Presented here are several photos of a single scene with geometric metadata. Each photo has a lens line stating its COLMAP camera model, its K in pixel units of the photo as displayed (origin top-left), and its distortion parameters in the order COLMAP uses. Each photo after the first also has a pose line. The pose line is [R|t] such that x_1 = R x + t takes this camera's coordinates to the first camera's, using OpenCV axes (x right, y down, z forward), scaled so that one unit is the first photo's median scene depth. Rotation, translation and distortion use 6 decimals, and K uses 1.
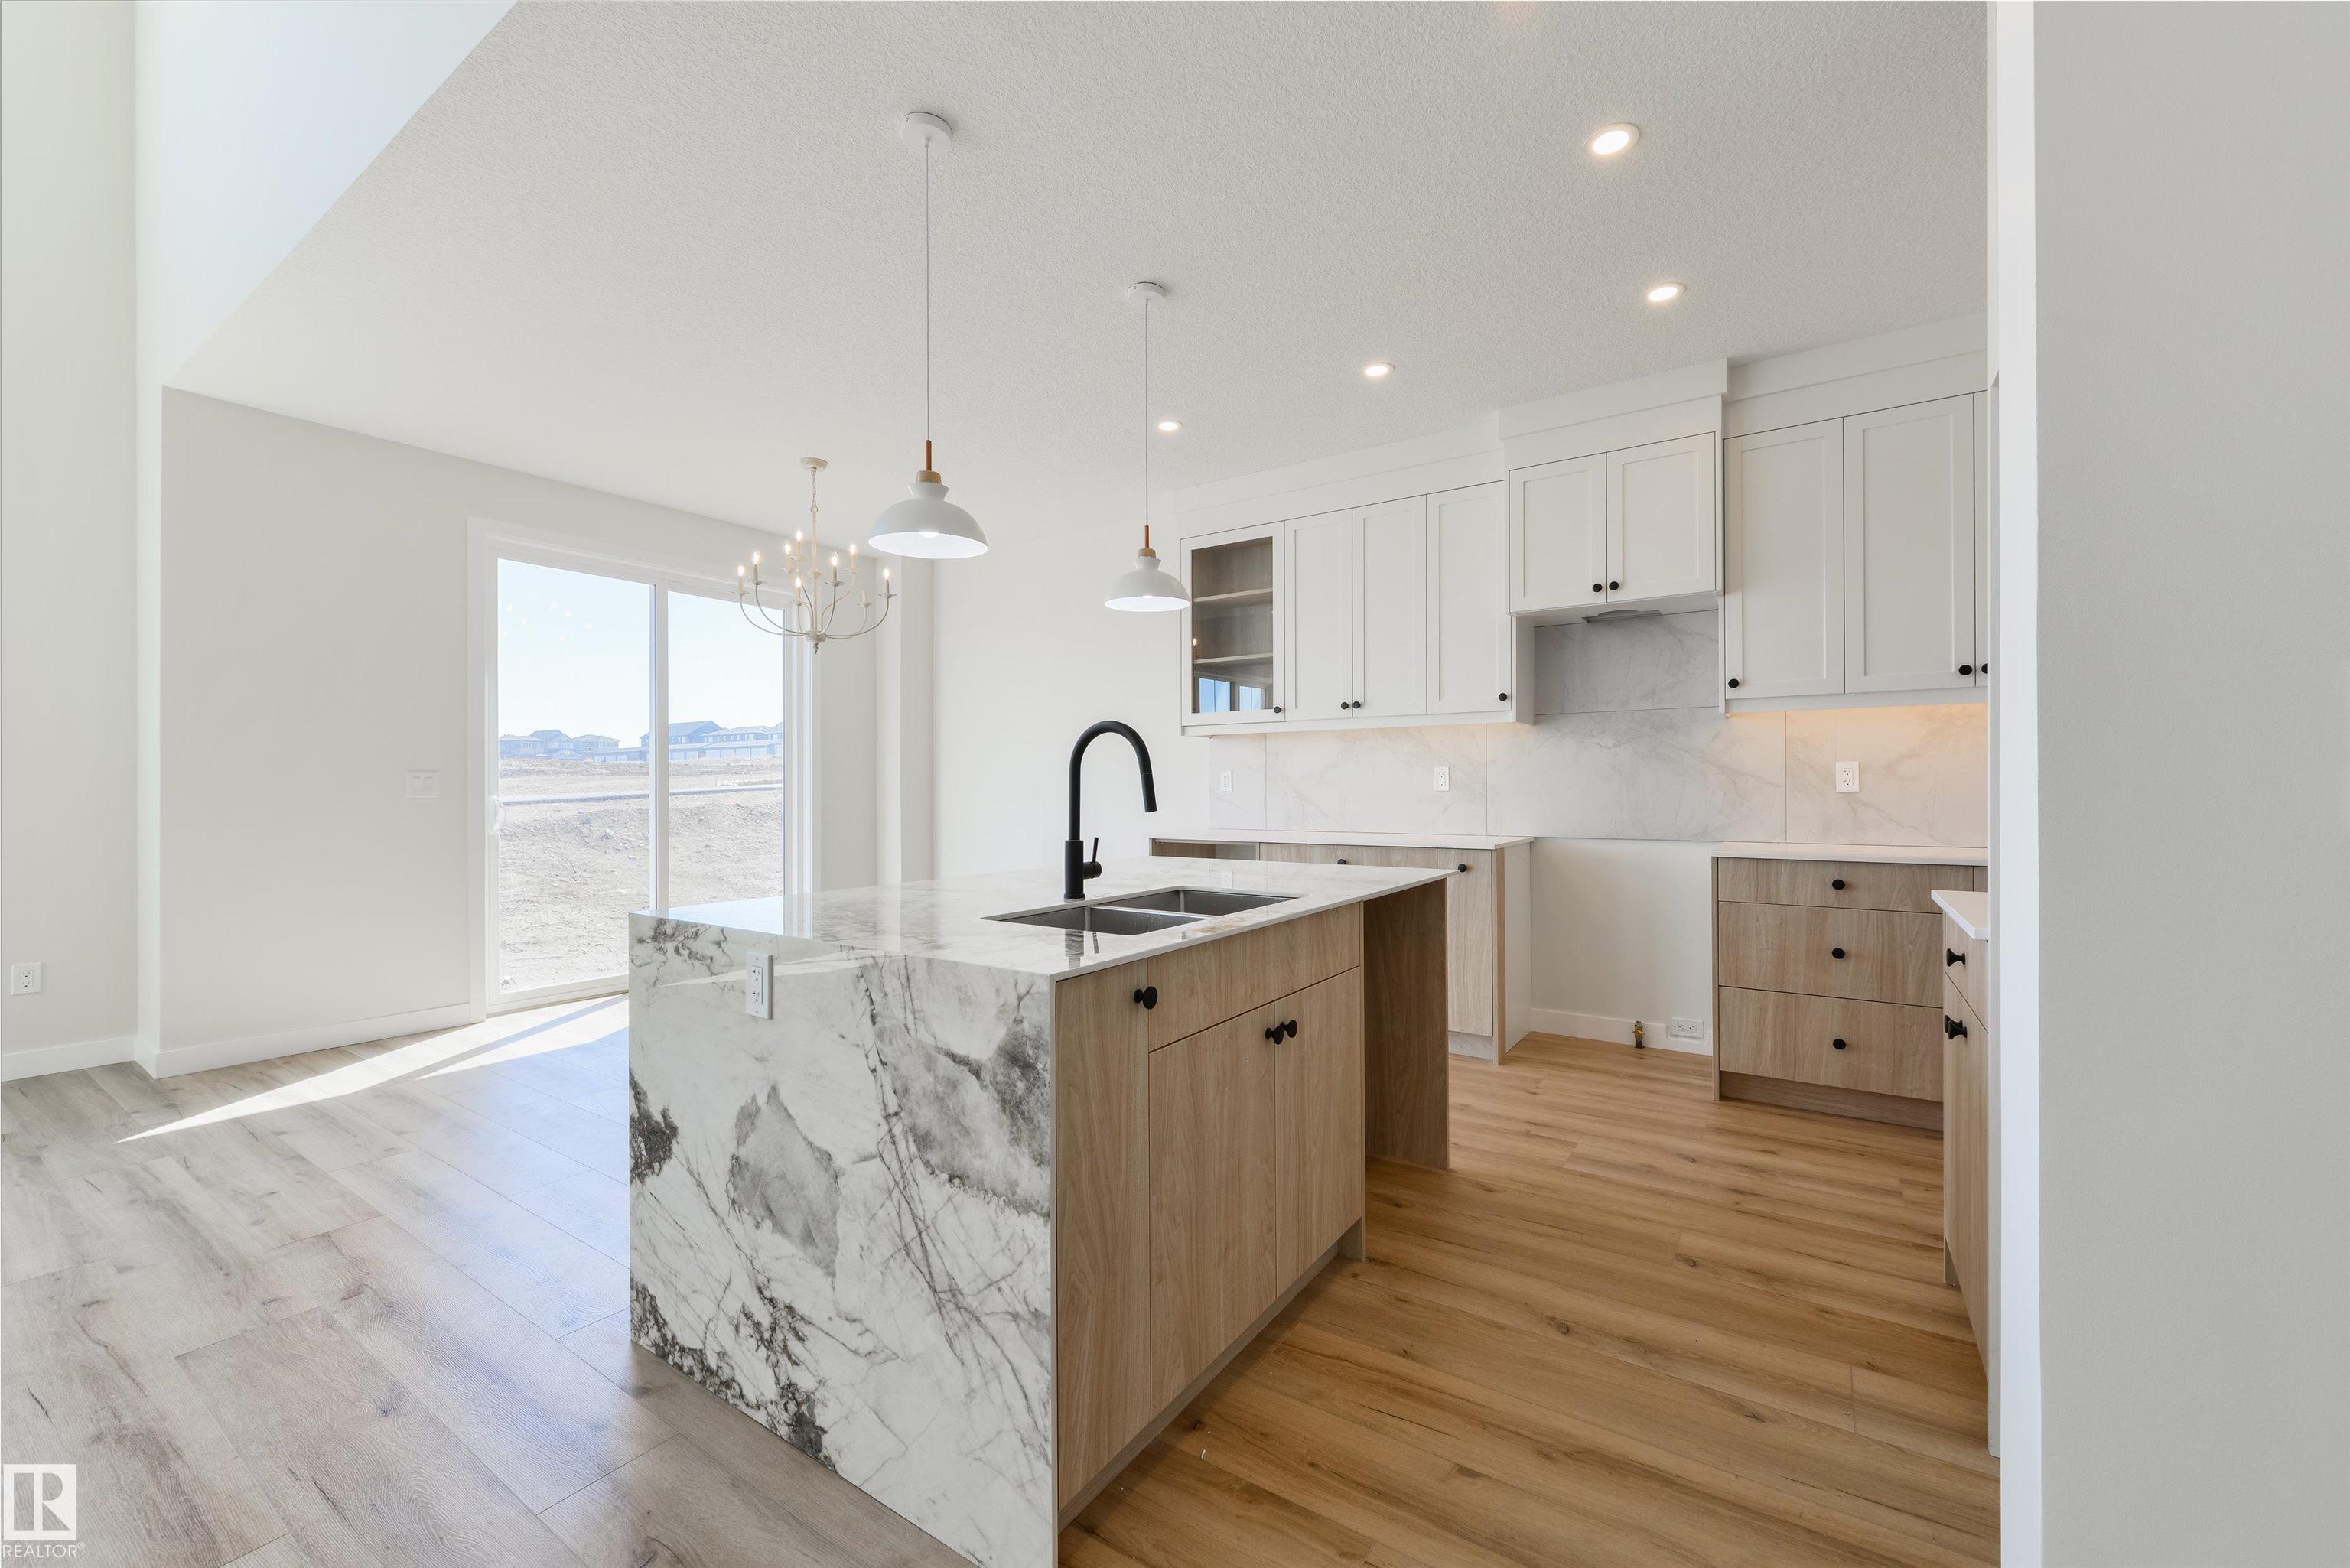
lens RADIAL K [[921.7, 0, 1198.7], [0, 921.7, 787.0], [0, 0, 1]] dist [0.006472, -0.003489]
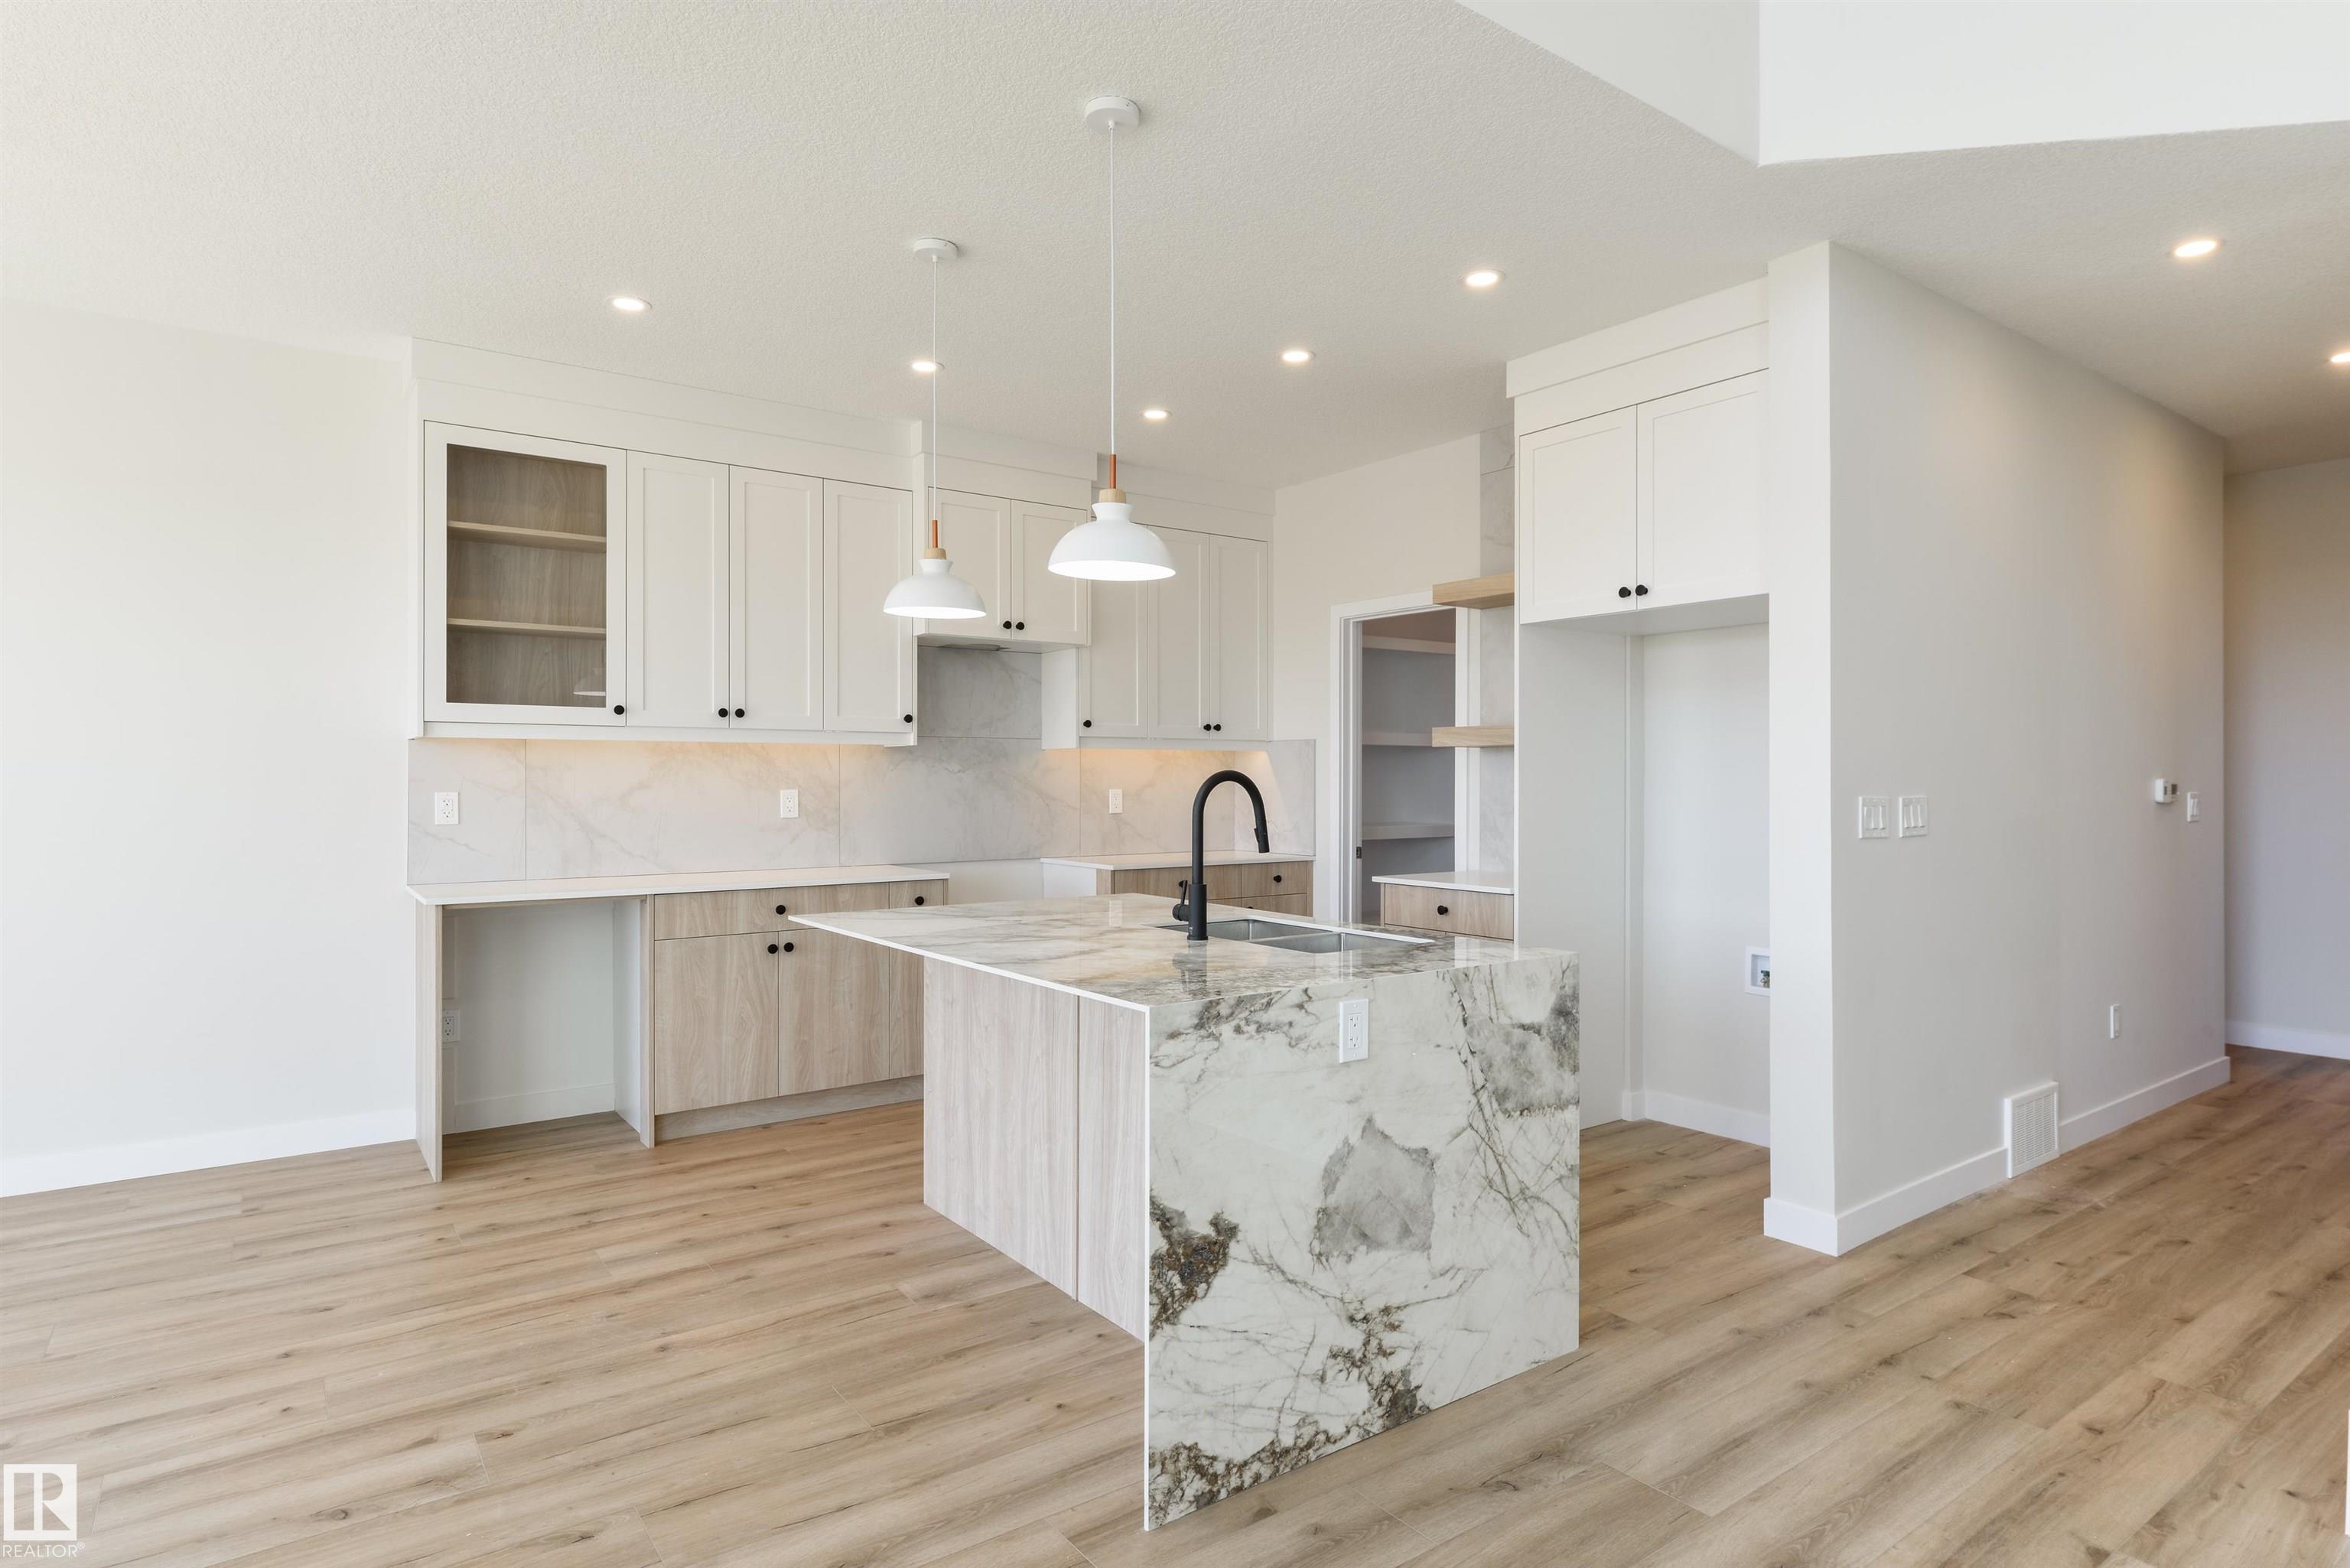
lens RADIAL K [[1263.7, 0, 1194.5], [0, 1263.7, 779.2], [0, 0, 1]] dist [0.002041, -0.003821]
pose [[0.345126, 0.005493, 0.938540, -1.408233], [0.000152, 0.999983, -0.005909, -0.049421], [-0.938556, 0.002182, 0.345119, 0.493358]]
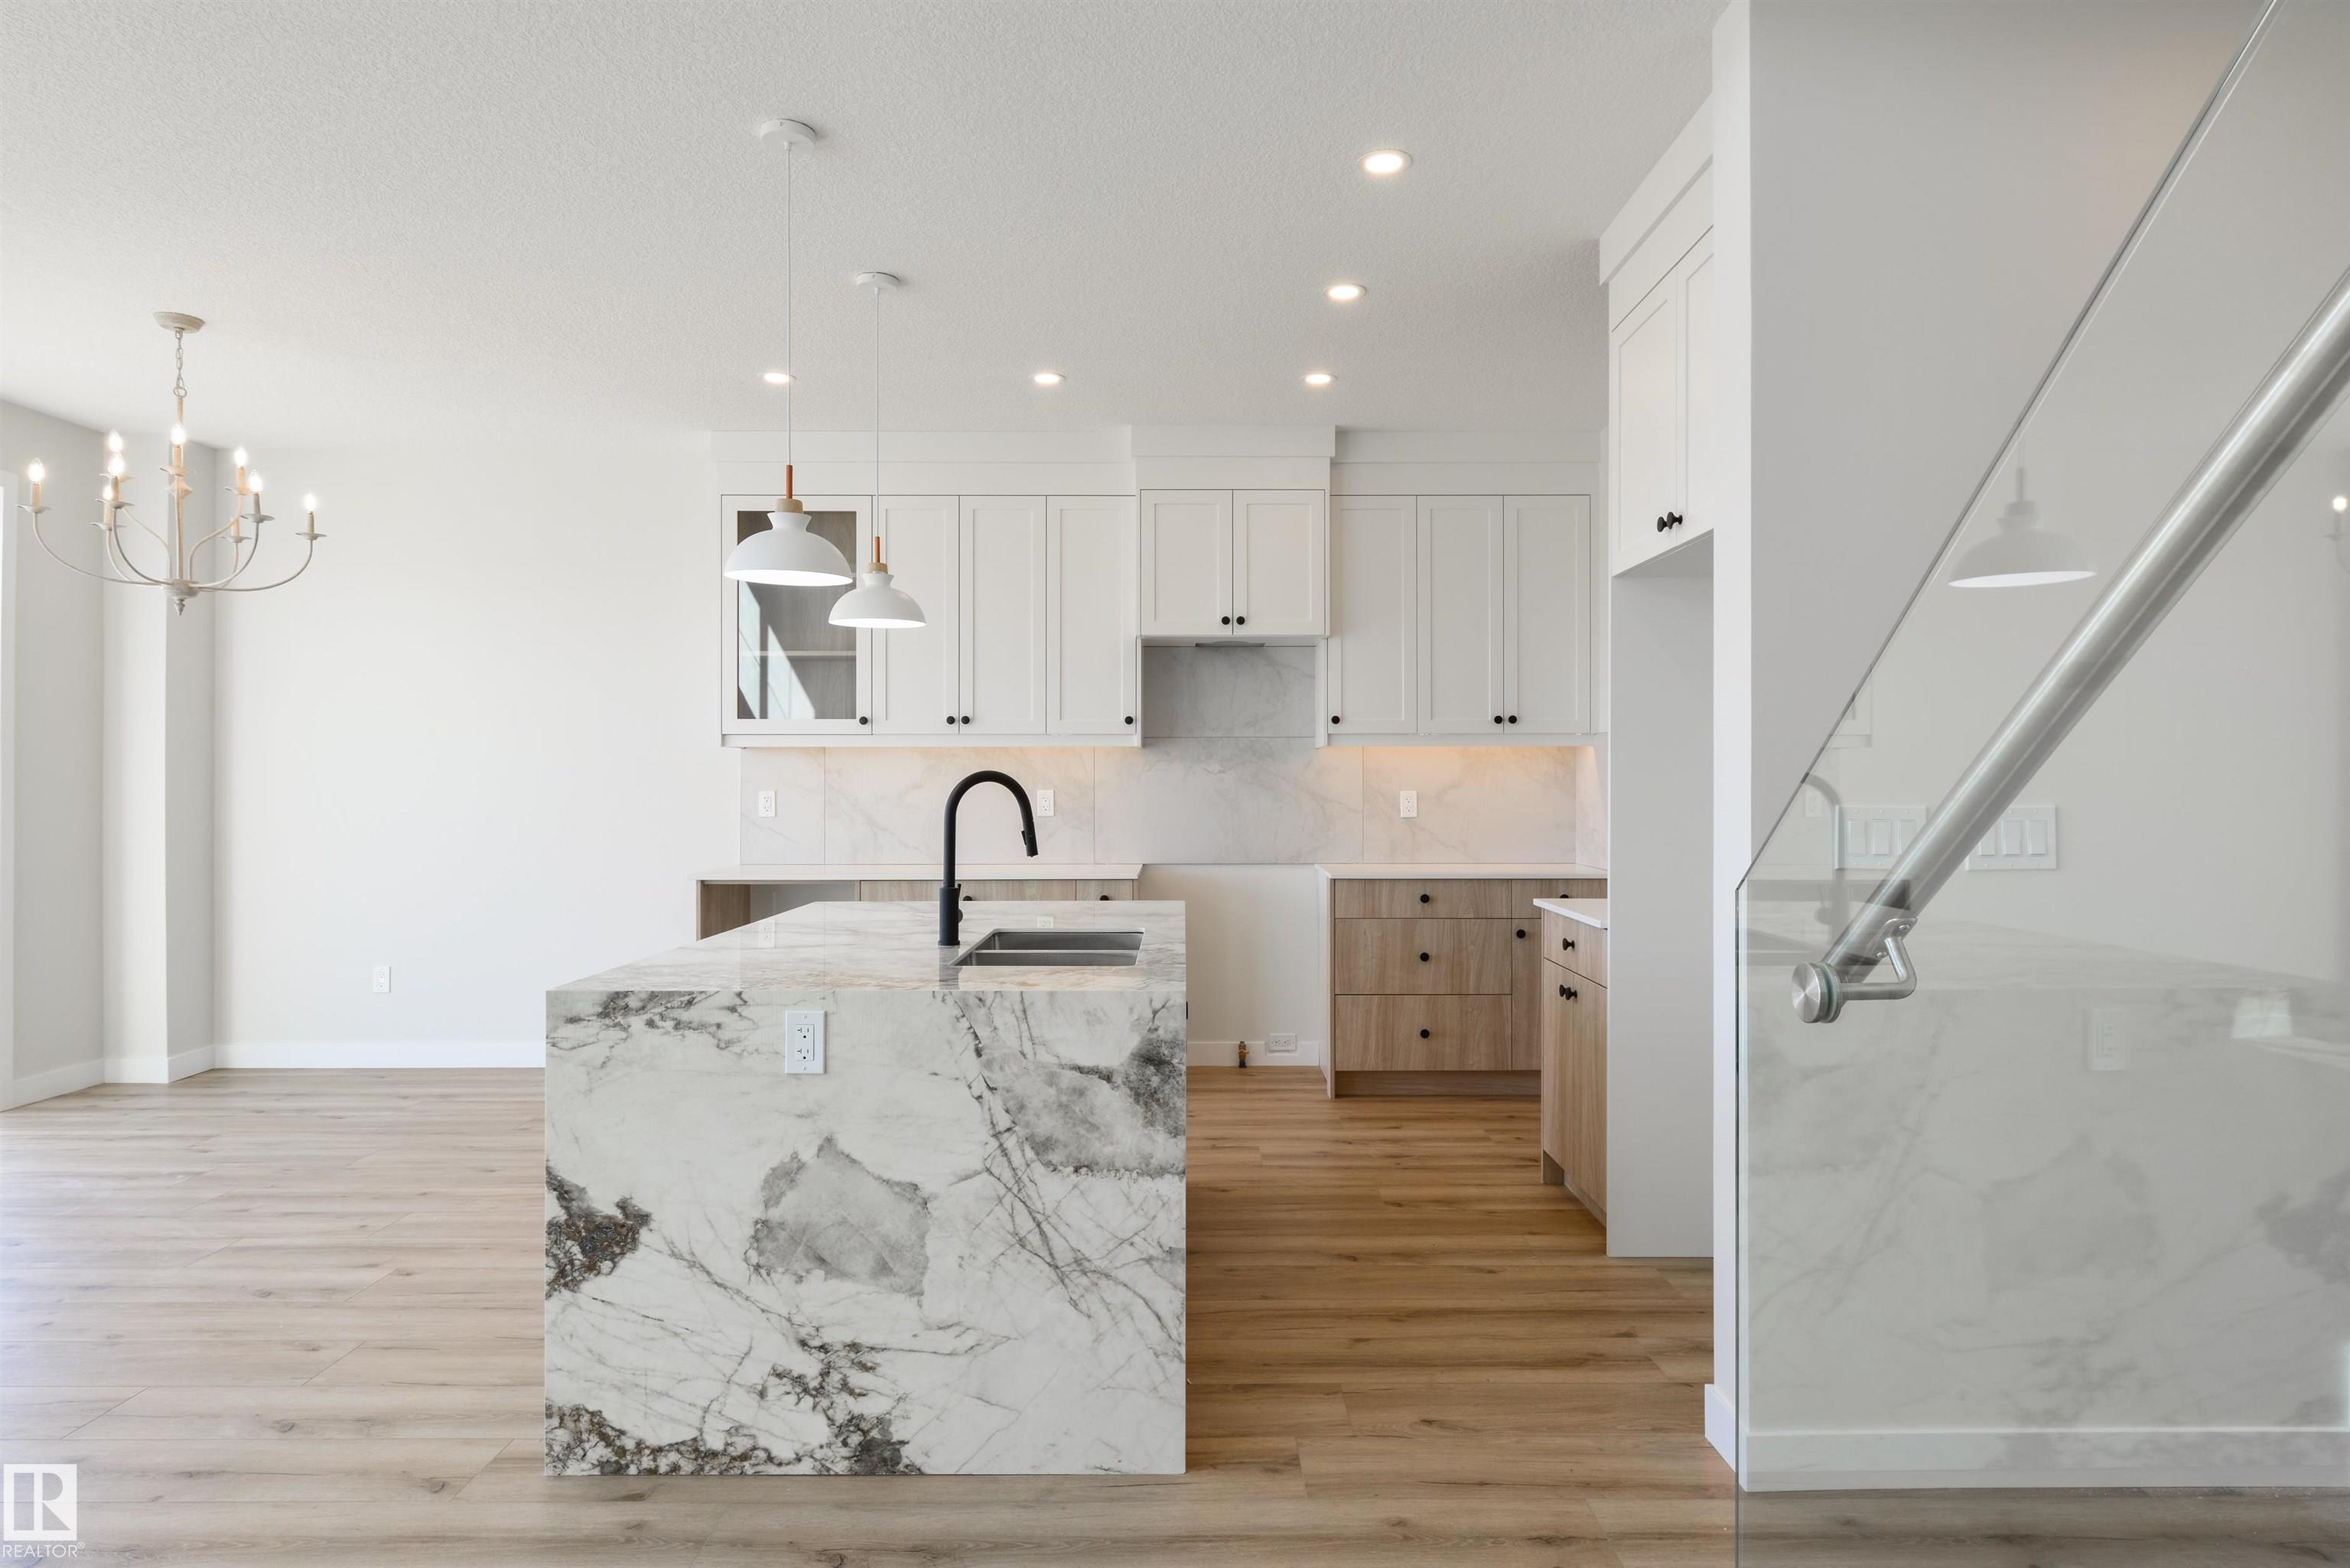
lens RADIAL K [[1323.1, 0, 1190.5], [0, 1323.1, 783.6], [0, 0, 1]] dist [0.006304, -0.002645]
pose [[0.831118, 0.003273, 0.556087, -0.690495], [-0.002181, 0.999994, -0.002626, -0.050344], [-0.556092, 0.000970, 0.831120, -0.332239]]
